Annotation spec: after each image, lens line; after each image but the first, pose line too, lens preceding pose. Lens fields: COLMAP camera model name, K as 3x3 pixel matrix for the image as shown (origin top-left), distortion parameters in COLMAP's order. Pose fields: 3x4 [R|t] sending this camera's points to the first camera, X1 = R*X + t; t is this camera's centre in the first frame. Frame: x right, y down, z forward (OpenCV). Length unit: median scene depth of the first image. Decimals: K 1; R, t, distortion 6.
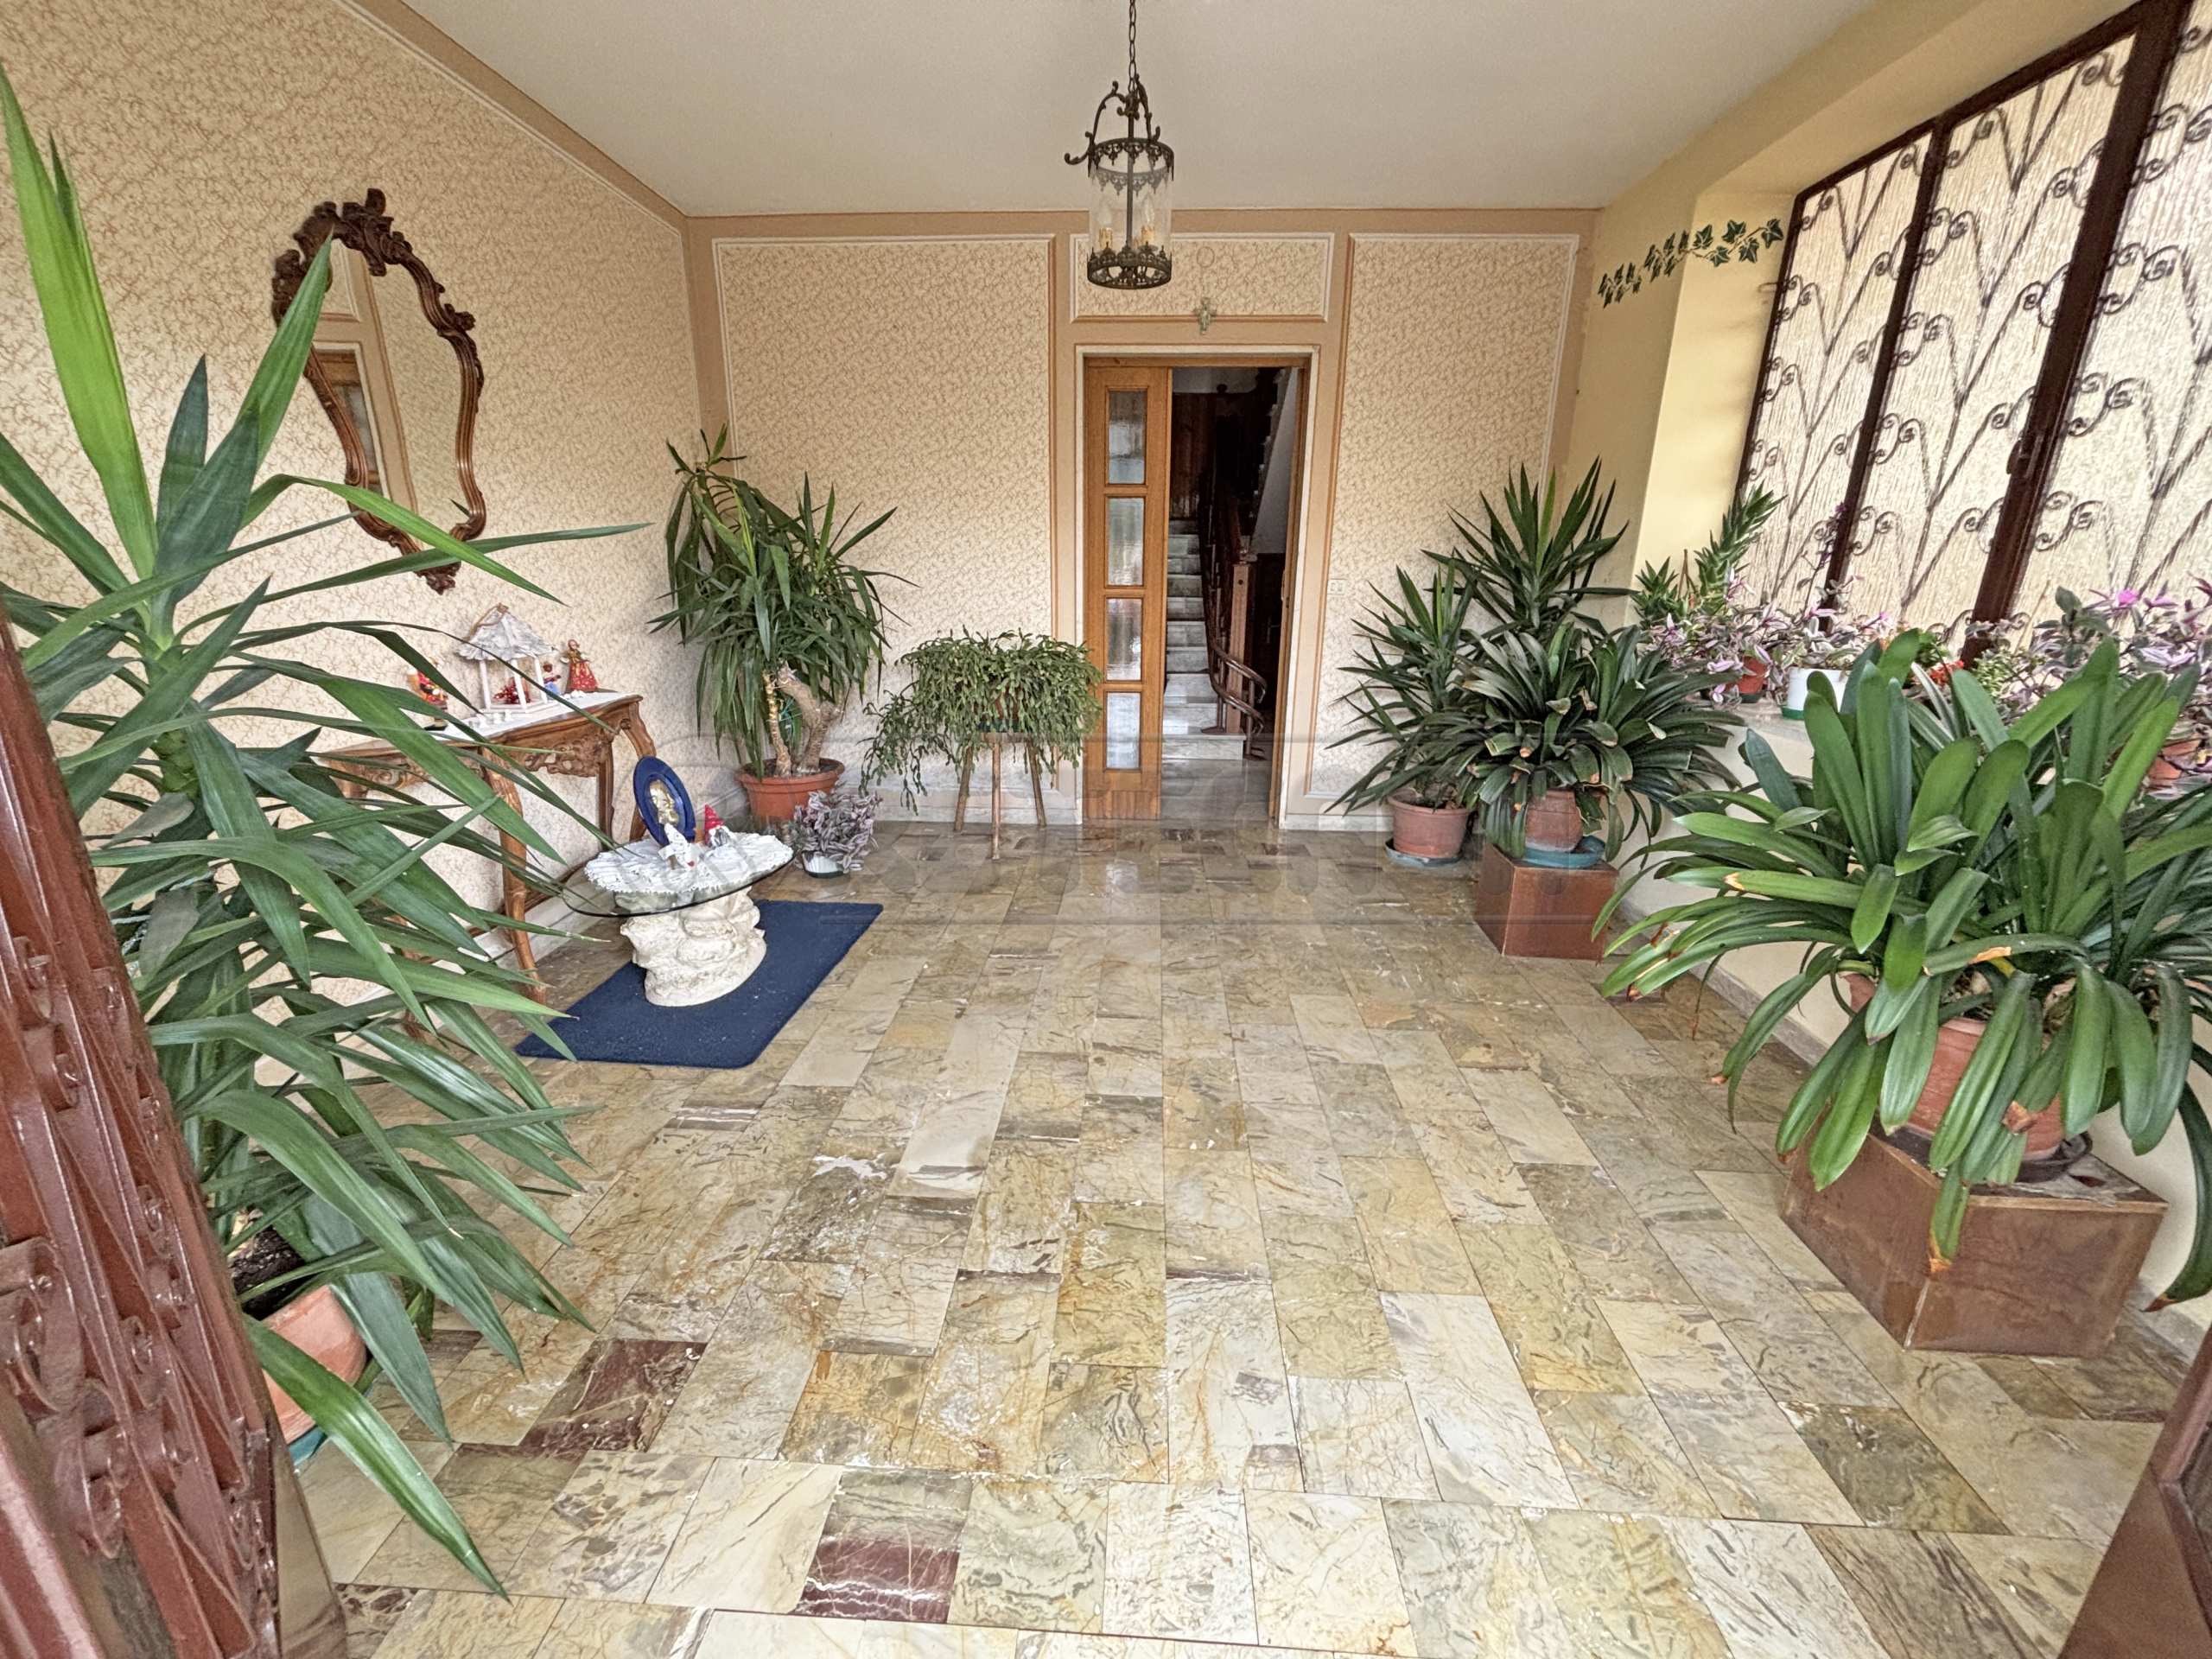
lens RADIAL K [[904.8, 0, 1097.4], [0, 904.8, 824.9], [0, 0, 1]] dist [-0.004856, 0.002007]
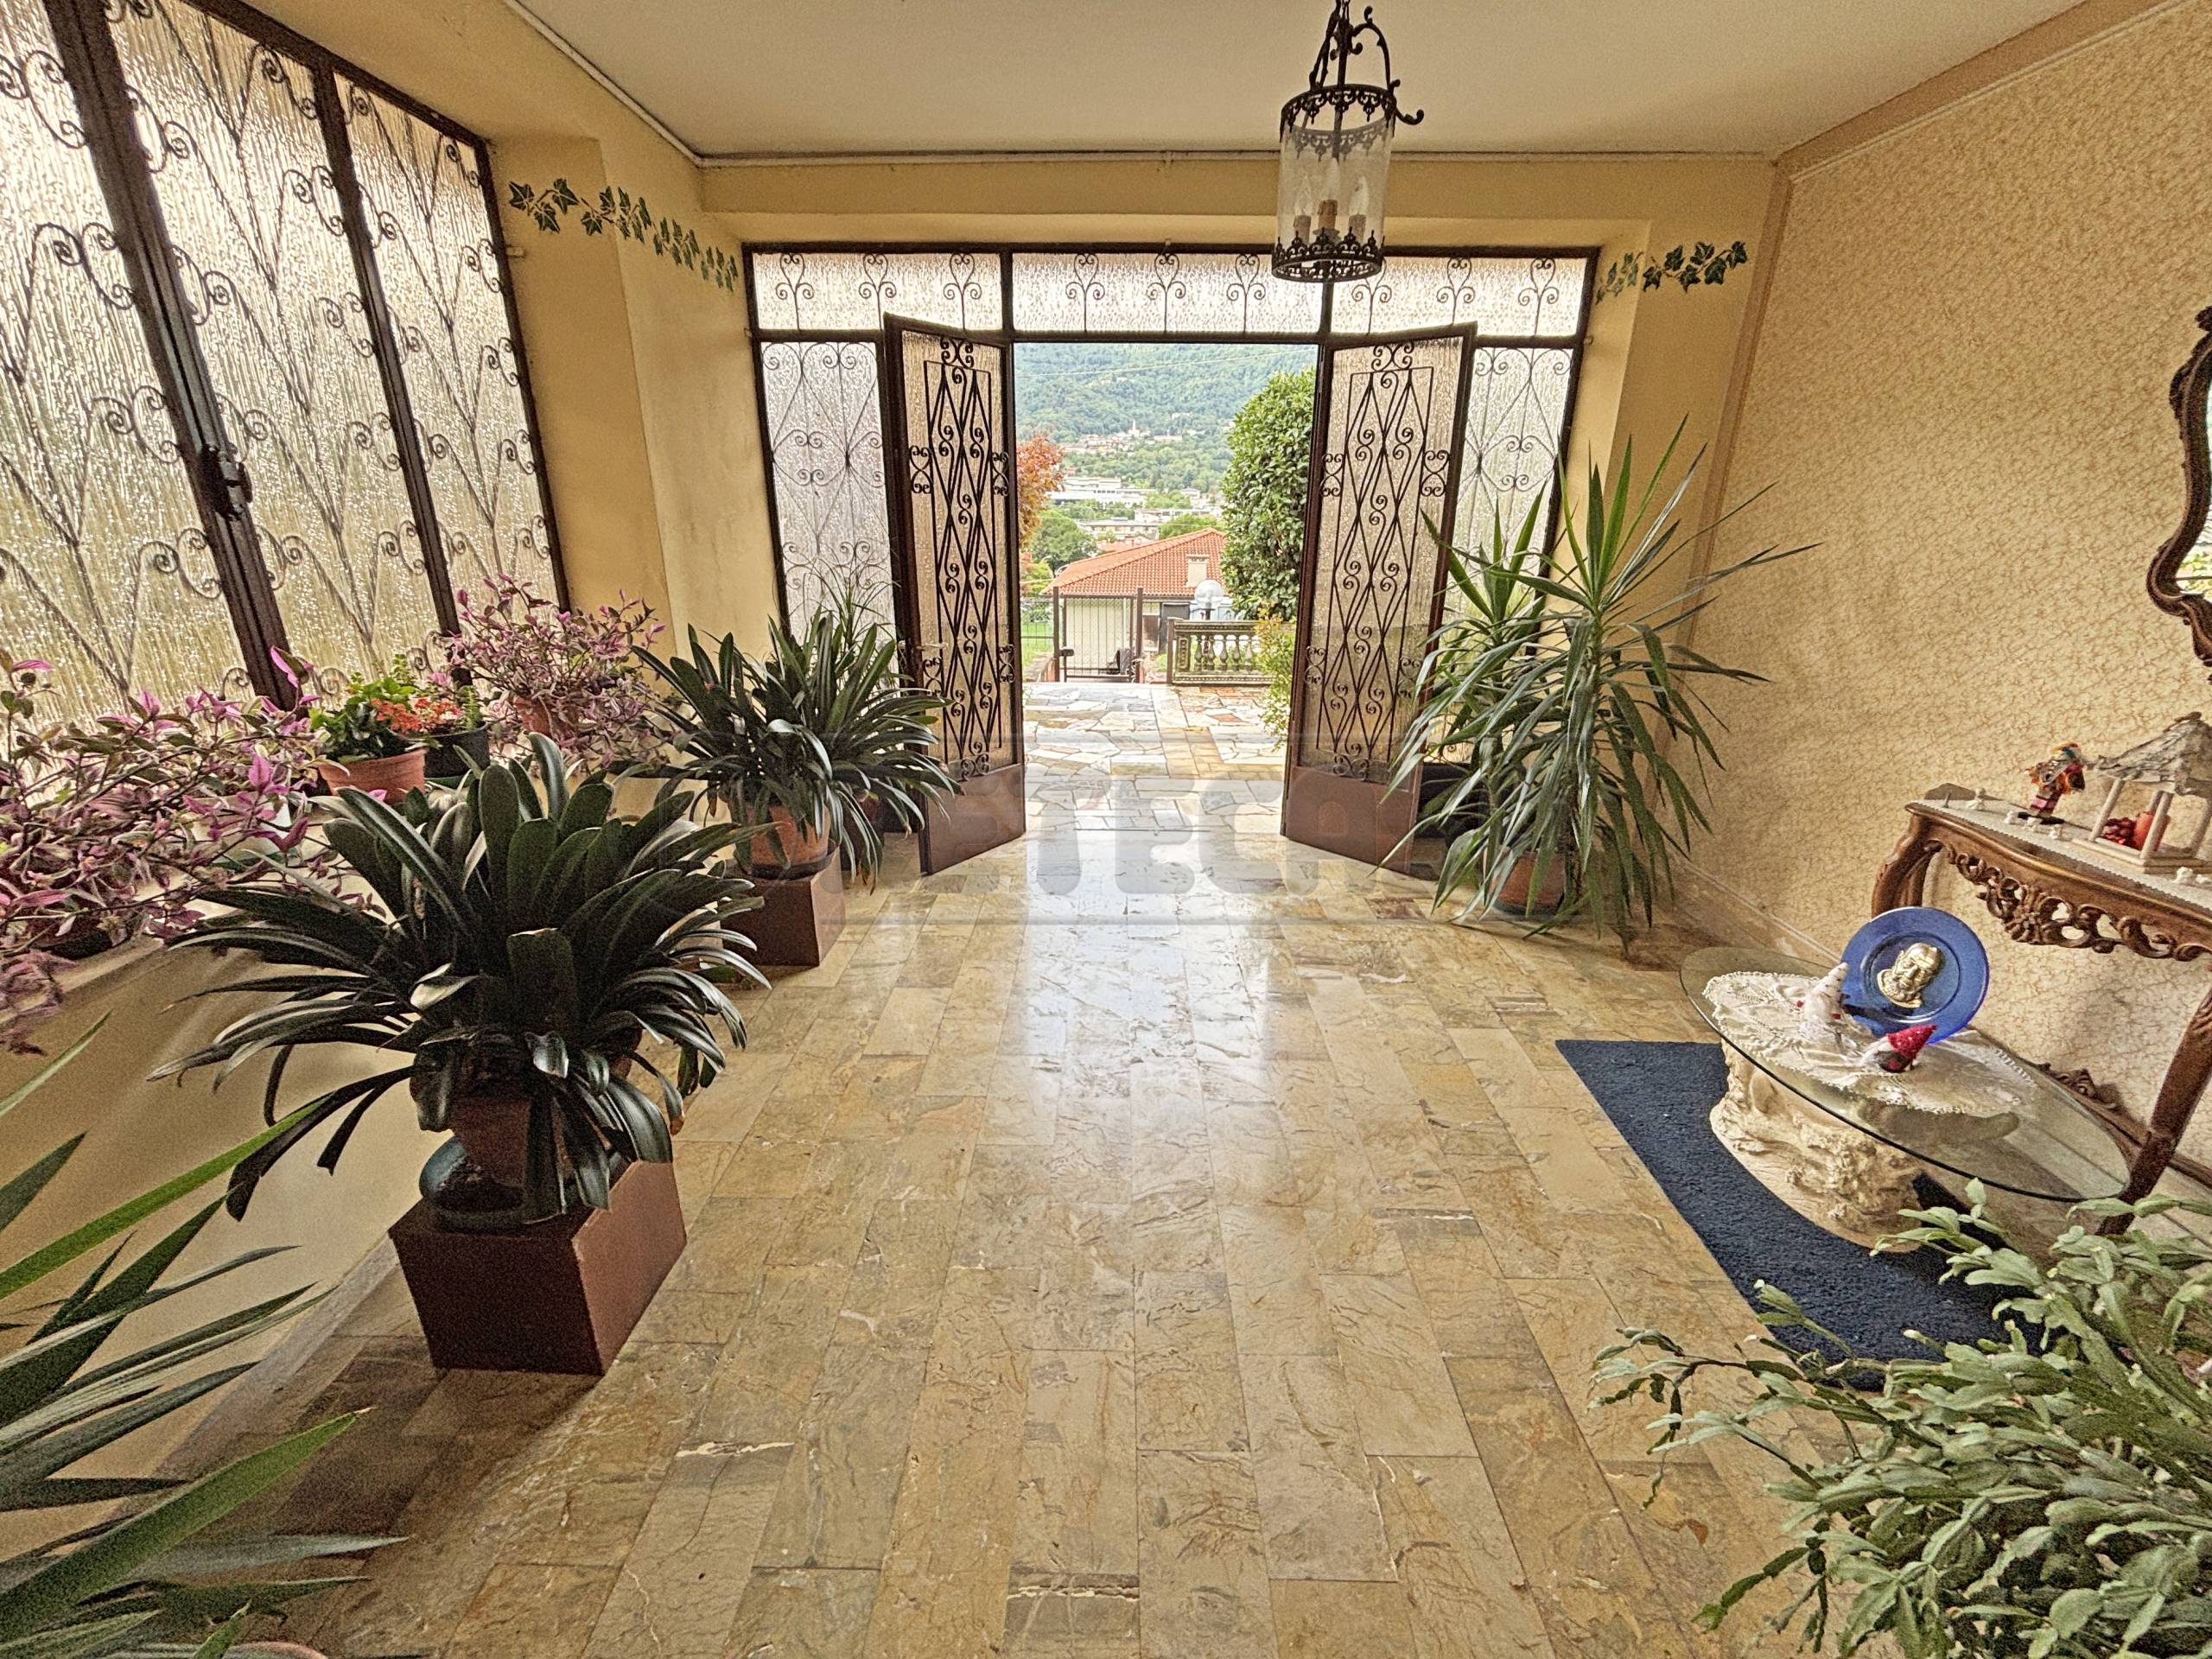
lens RADIAL K [[904.8, 0, 1100.3], [0, 904.8, 835.2], [0, 0, 1]] dist [-0.004856, 0.002007]
pose [[-0.998884, -0.003465, -0.047113, 0.284083], [-0.031031, 0.800092, 0.599074, -0.708400], [0.035619, 0.599867, -0.799306, 2.008803]]
